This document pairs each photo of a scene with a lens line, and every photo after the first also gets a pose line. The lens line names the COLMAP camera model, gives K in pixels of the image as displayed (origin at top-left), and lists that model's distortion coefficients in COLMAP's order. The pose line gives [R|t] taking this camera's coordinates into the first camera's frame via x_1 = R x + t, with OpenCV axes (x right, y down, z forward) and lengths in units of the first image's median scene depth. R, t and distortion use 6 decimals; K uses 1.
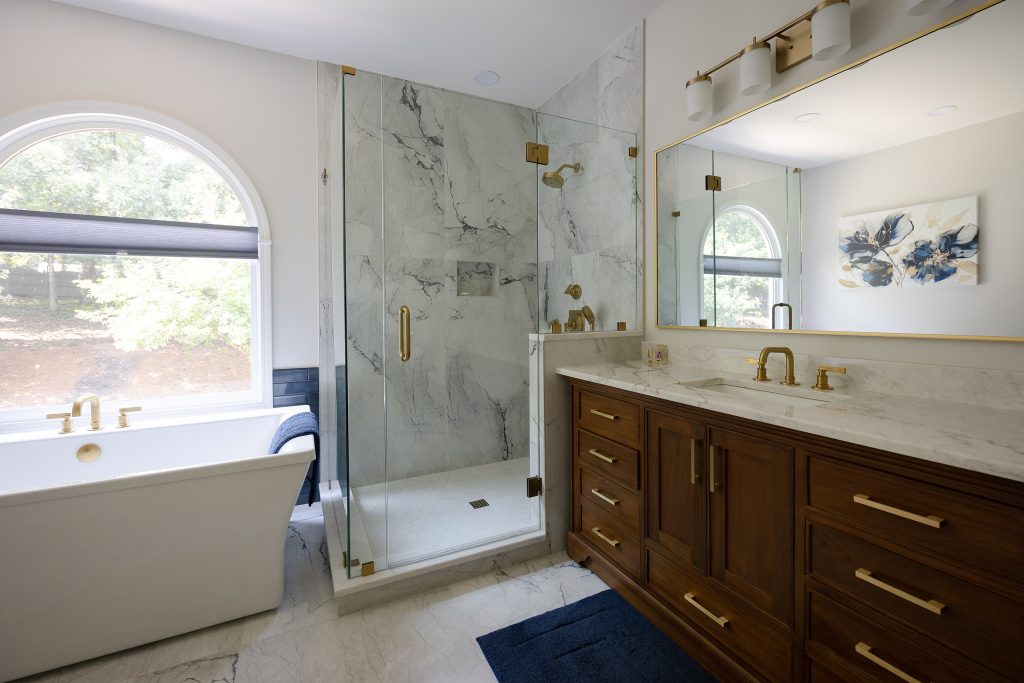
lens RADIAL K [[416.3, 0, 499.6], [0, 416.3, 320.8], [0, 0, 1]] dist [0.001366, -0.001701]
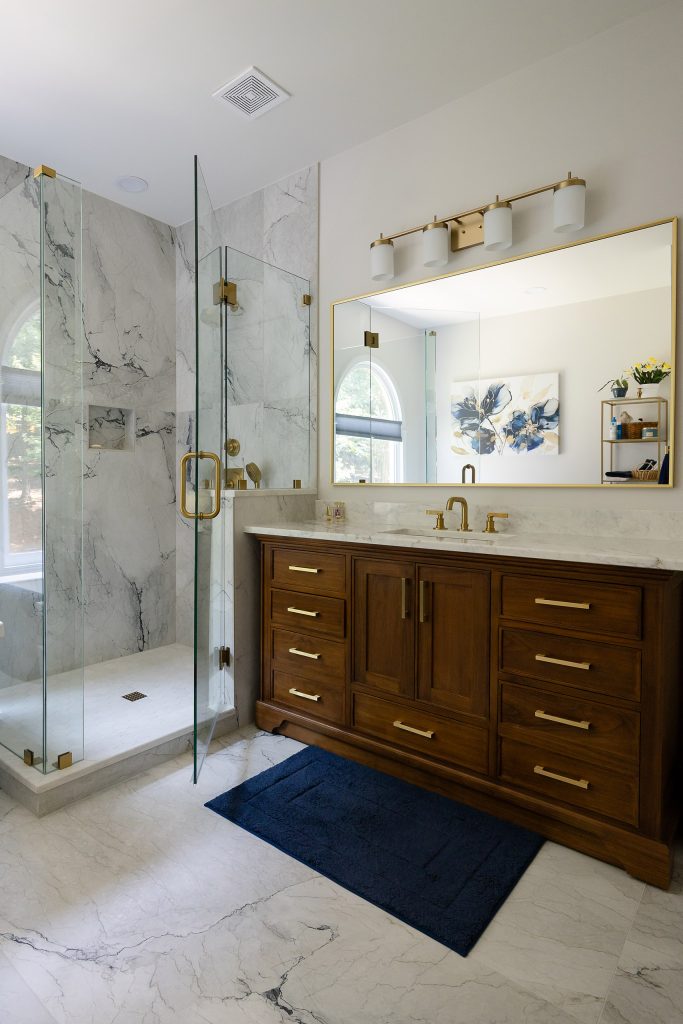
lens RADIAL K [[571.7, 0, 229.6], [0, 571.7, 497.7], [0, 0, 1]] dist [-0.008139, 0.001460]
pose [[0.934989, 0.000644, 0.354675, -0.246421], [-0.002267, 0.999989, 0.004162, 0.030821], [-0.354668, -0.004696, 0.934980, -0.124376]]
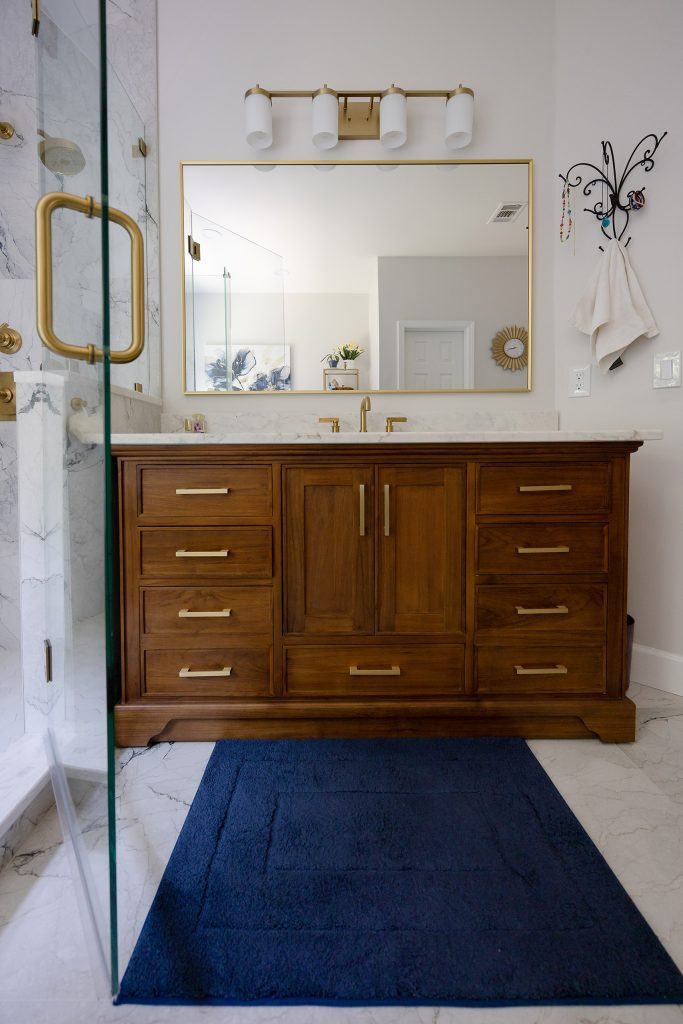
lens RADIAL K [[439.5, 0, 337.9], [0, 439.5, 464.7], [0, 0, 1]] dist [-0.004314, 0.000937]
pose [[0.410312, -0.019170, 0.911743, -0.192324], [0.020832, 0.999715, 0.011645, 0.110258], [-0.911707, 0.014215, 0.410595, 0.315616]]
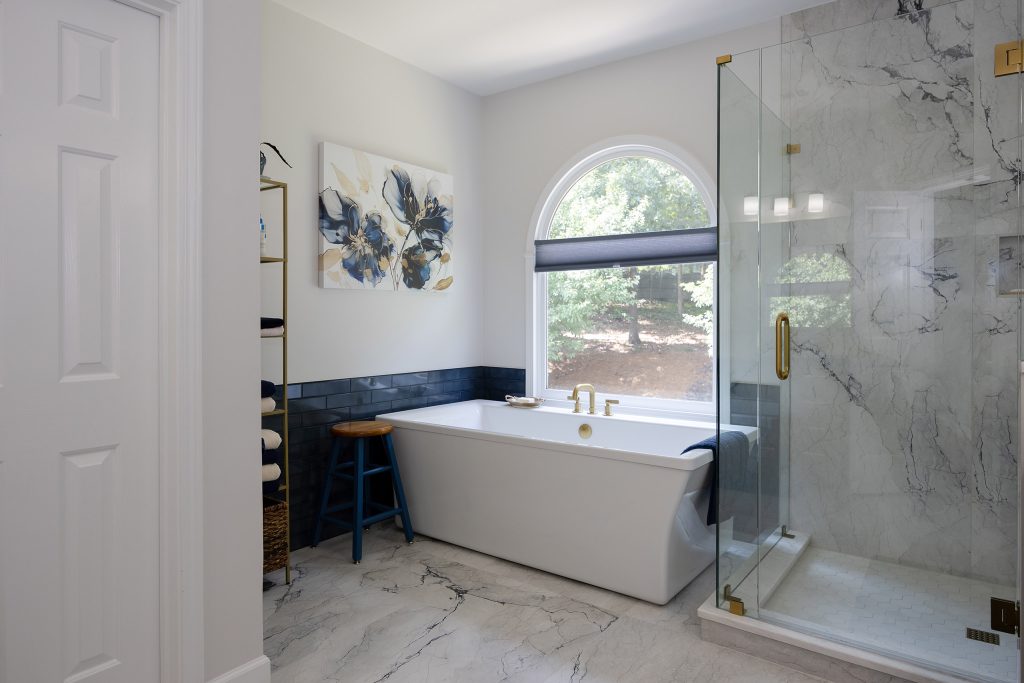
lens RADIAL K [[595.1, 0, 514.4], [0, 595.1, 347.4], [0, 0, 1]] dist [-0.102018, 0.029550]
pose [[0.460735, 0.052248, -0.885998, 0.313611], [-0.023793, 0.998634, 0.046518, -0.005085], [0.887219, -0.000352, 0.461349, 0.004687]]
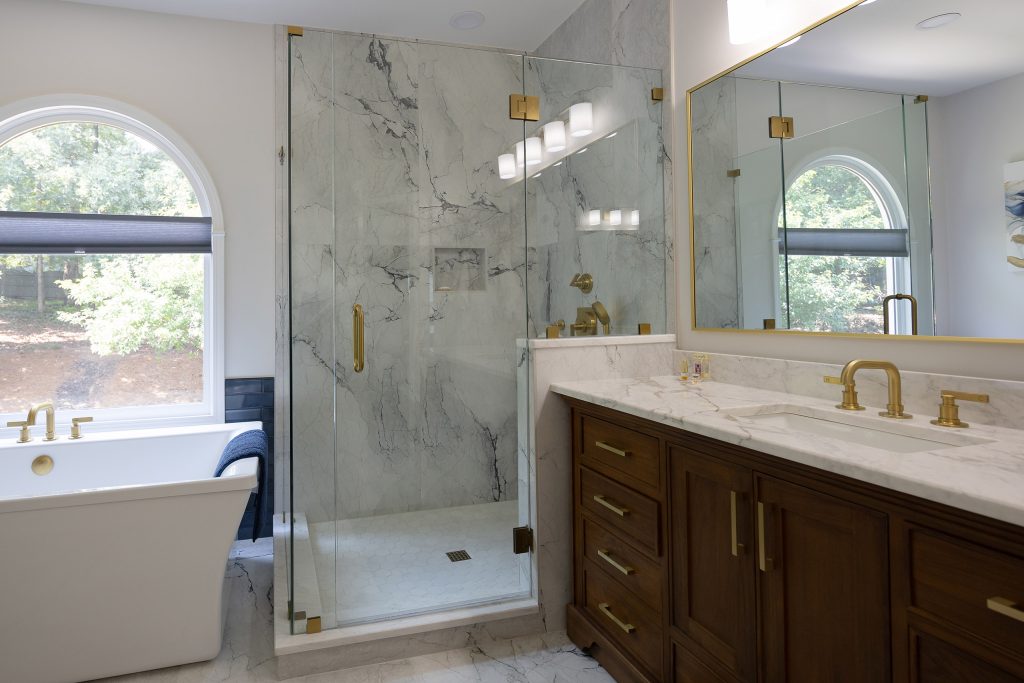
lens RADIAL K [[513.2, 0, 411.9], [0, 513.2, 307.2], [0, 0, 1]] dist [-0.003093, -0.000941]
pose [[0.980851, -0.009726, -0.194518, 0.050772], [0.004640, 0.999636, -0.026586, -0.002591], [0.194706, 0.025174, 0.980539, 0.020056]]
